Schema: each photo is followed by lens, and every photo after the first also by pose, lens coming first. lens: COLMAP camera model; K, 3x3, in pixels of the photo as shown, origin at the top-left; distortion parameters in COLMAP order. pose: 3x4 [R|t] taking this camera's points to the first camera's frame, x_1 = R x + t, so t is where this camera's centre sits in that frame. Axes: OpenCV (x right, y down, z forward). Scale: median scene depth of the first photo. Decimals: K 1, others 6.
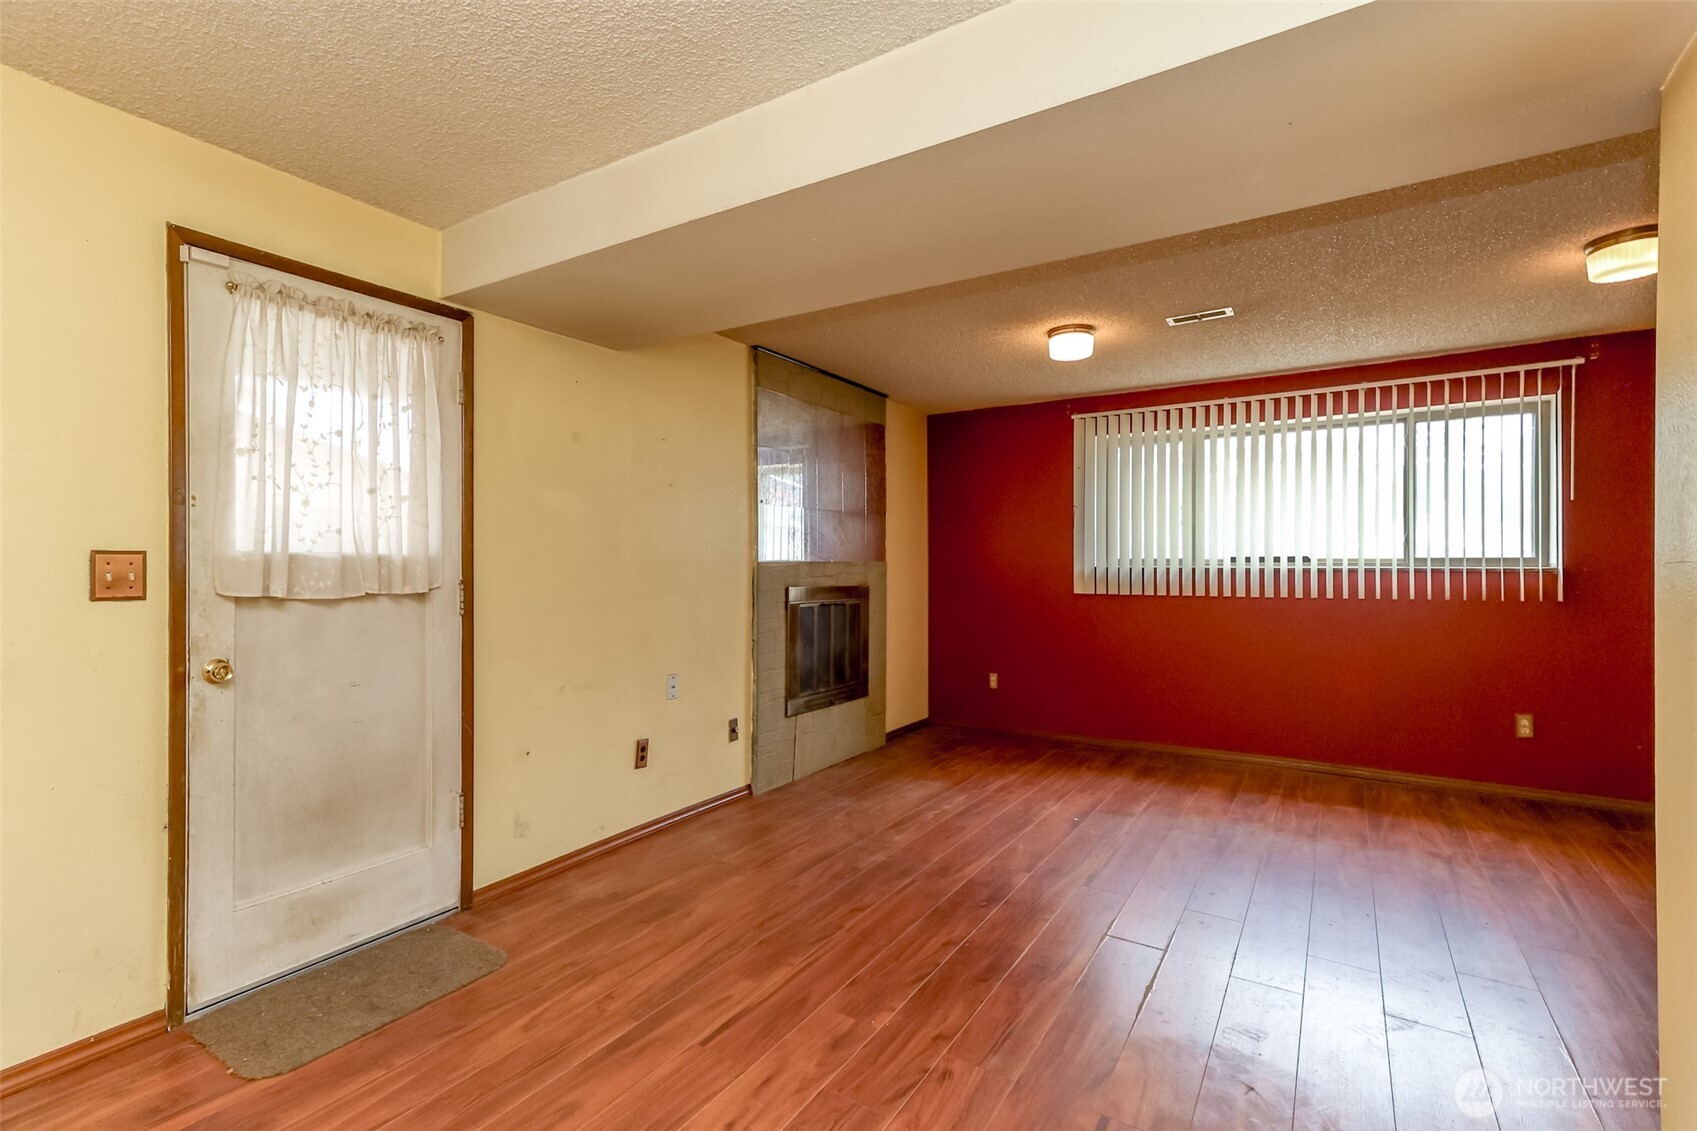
lens RADIAL K [[761.5, 0, 849.3], [0, 761.5, 569.4], [0, 0, 1]] dist [0.016859, -0.000183]
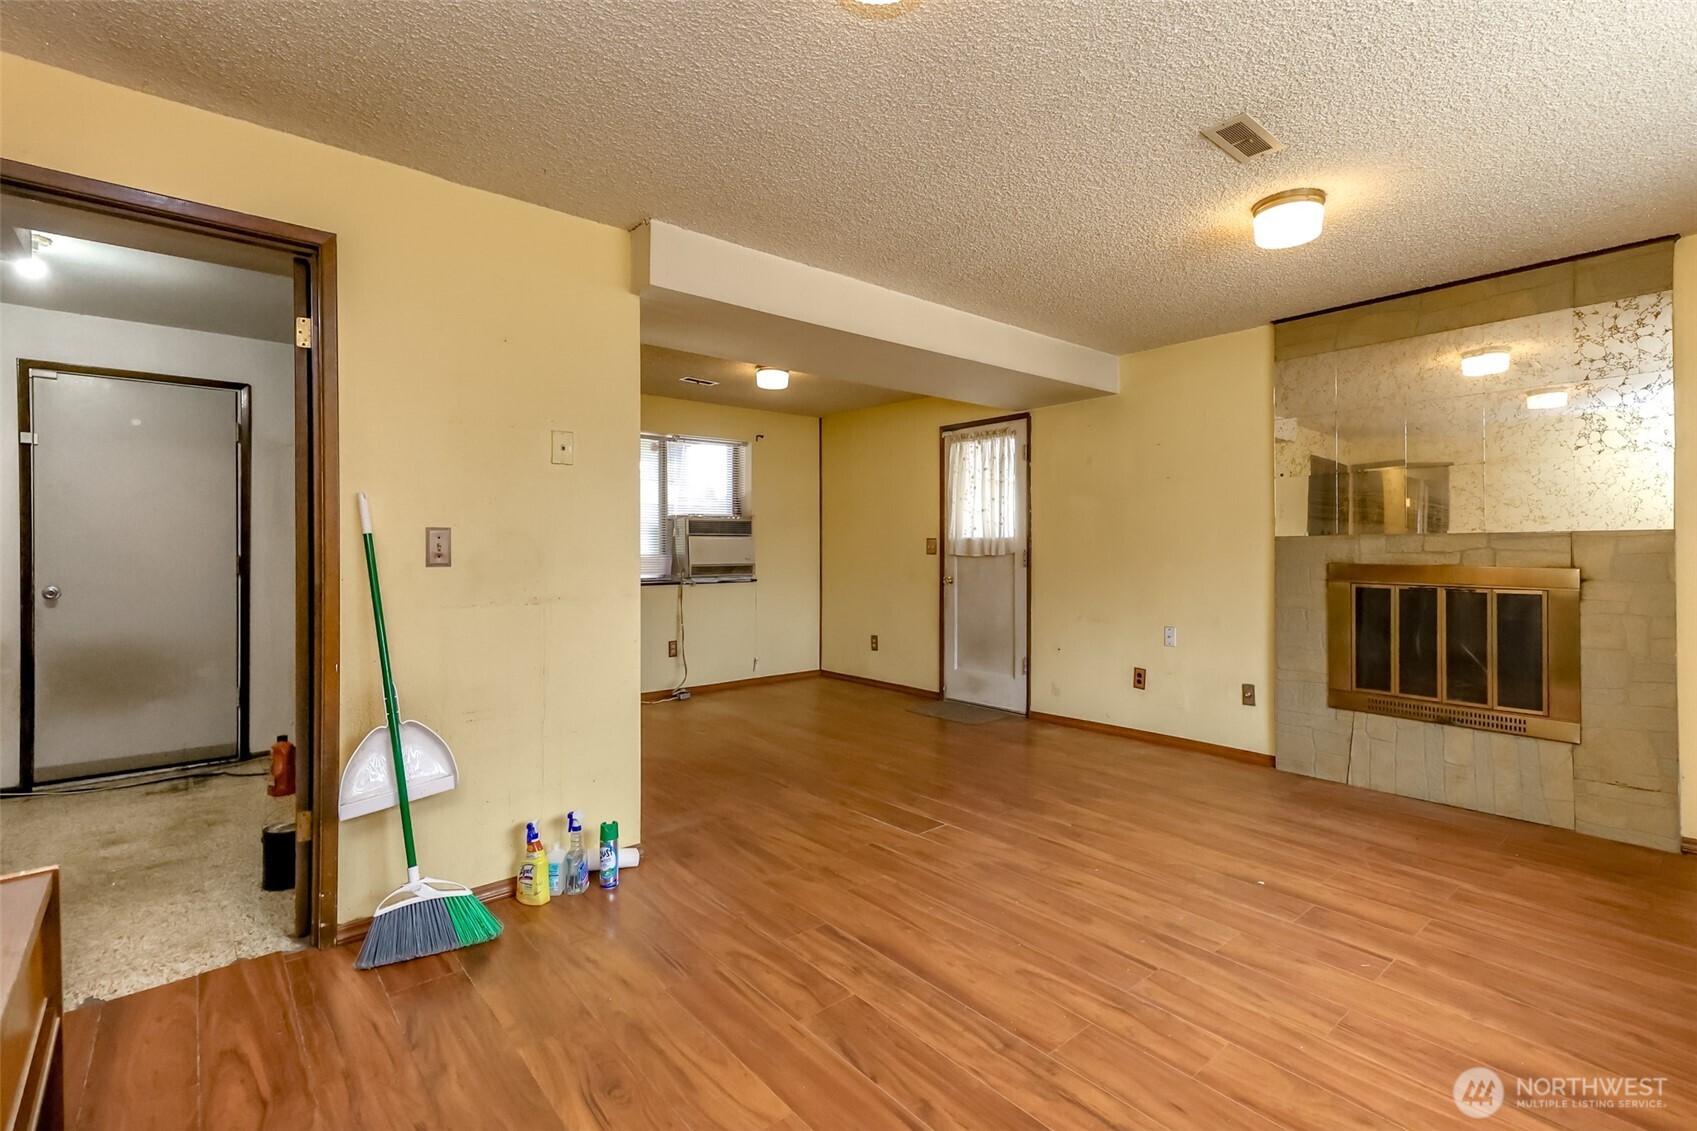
lens RADIAL K [[761.5, 0, 849.3], [0, 761.5, 569.4], [0, 0, 1]] dist [0.016859, -0.000183]
pose [[-0.277985, 0.031042, -0.960084, 1.251957], [-0.000294, 0.999475, 0.032401, -0.000099], [0.960585, 0.009290, -0.277830, 0.923349]]
